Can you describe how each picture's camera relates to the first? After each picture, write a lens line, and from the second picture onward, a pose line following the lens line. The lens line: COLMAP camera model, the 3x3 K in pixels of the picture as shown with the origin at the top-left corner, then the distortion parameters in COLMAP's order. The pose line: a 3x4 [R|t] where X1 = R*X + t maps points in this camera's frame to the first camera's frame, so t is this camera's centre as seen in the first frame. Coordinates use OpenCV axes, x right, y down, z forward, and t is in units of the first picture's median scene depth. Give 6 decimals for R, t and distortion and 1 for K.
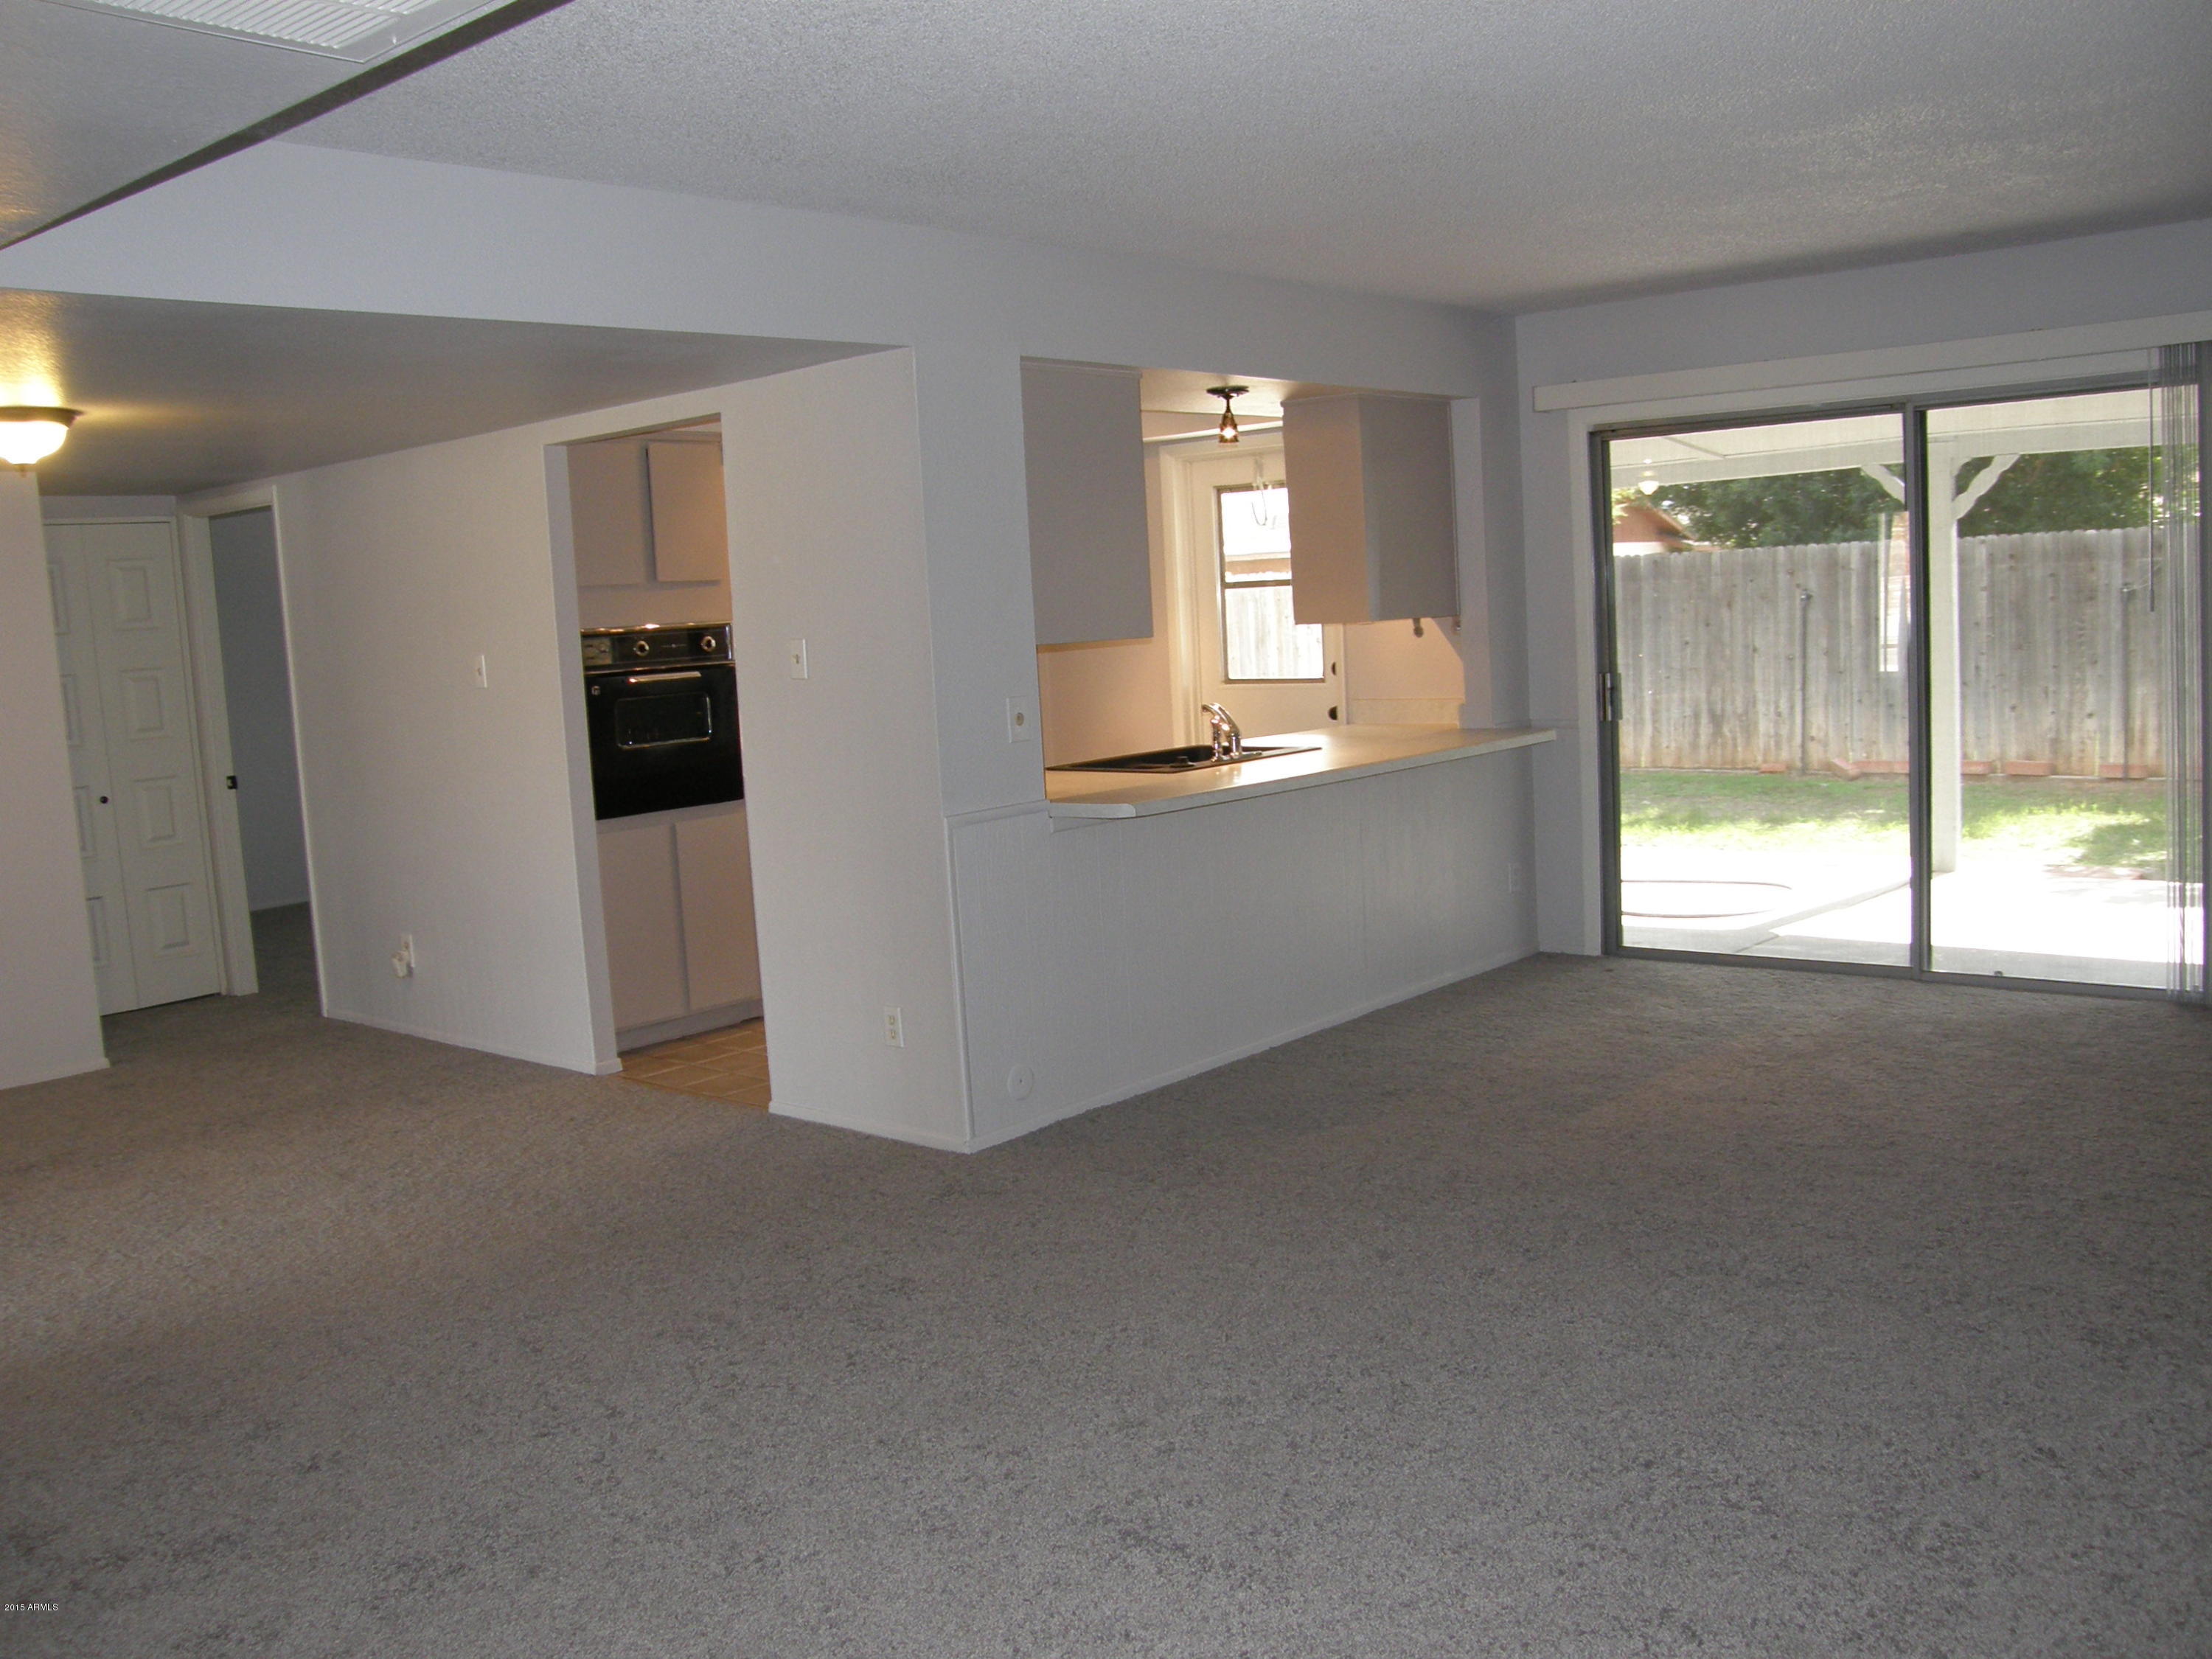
lens RADIAL K [[1970.1, 0, 1106.0], [0, 1970.1, 829.5], [0, 0, 1]] dist [-0.275775, 0.160918]
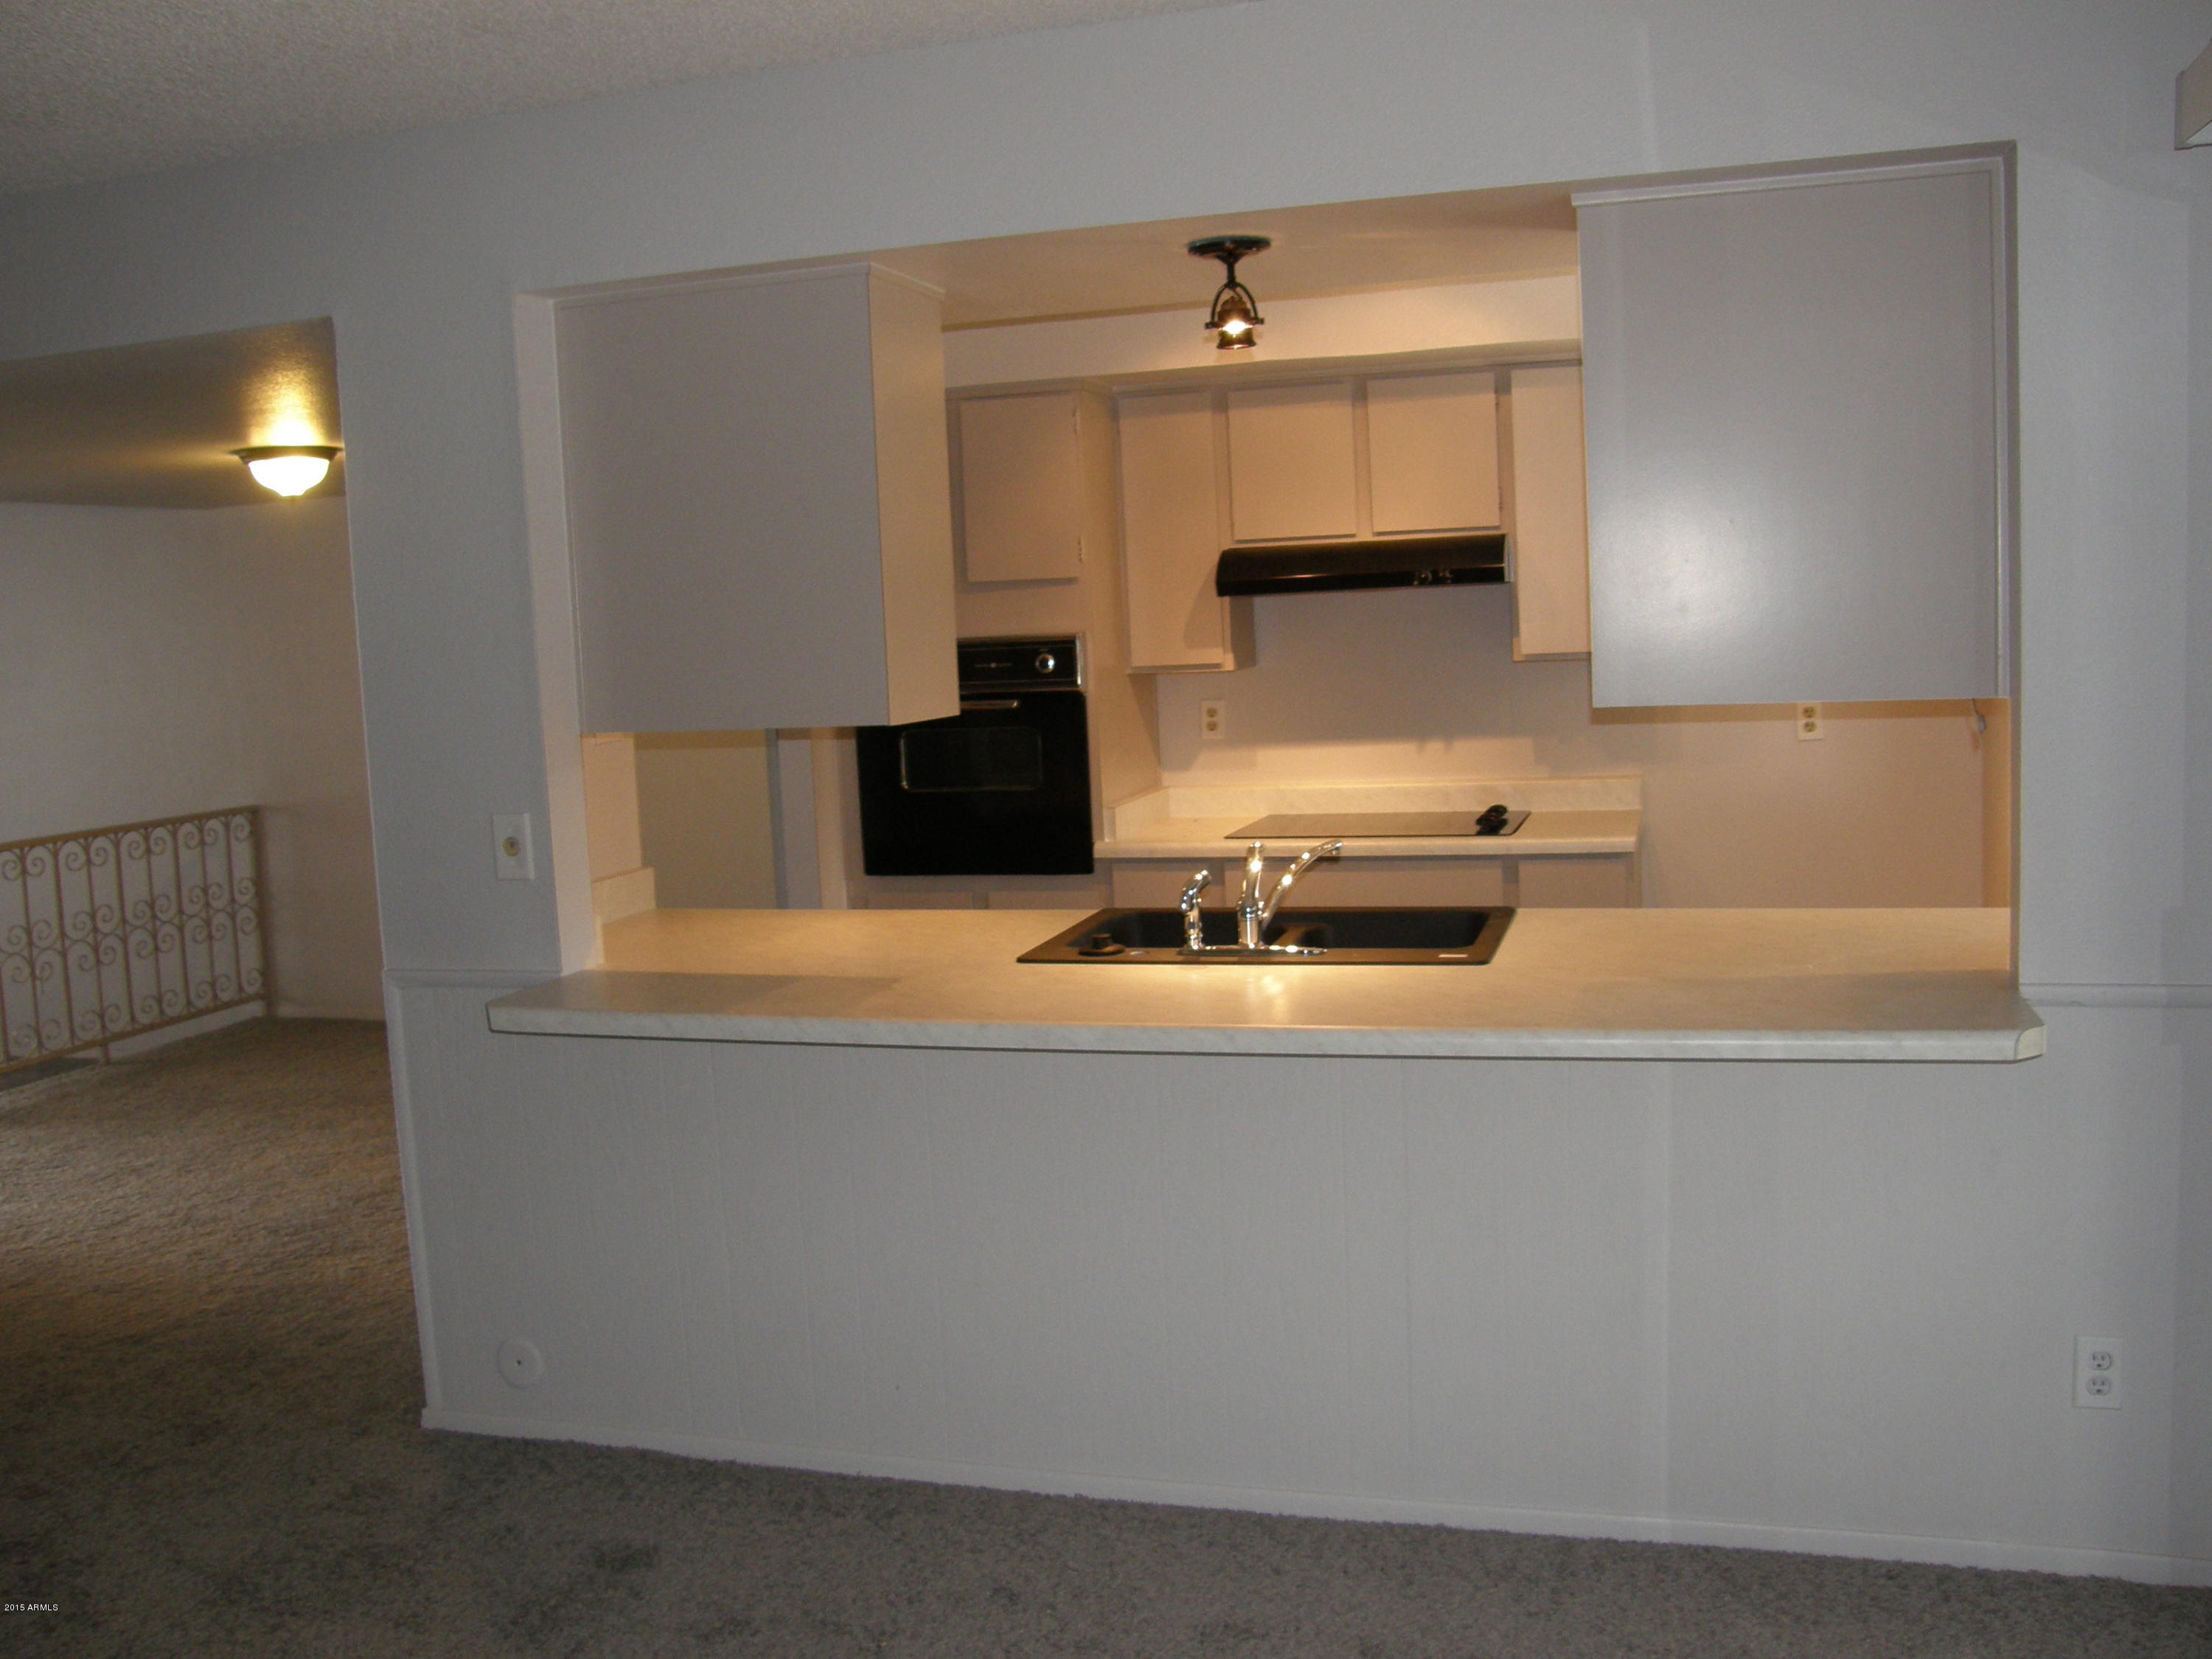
lens RADIAL K [[1970.1, 0, 1106.0], [0, 1970.1, 829.5], [0, 0, 1]] dist [-0.275775, 0.160918]
pose [[0.368535, 0.136984, -0.919466, 0.521216], [-0.076048, 0.990211, 0.117043, -0.125419], [0.926498, 0.026789, 0.375345, 0.754793]]
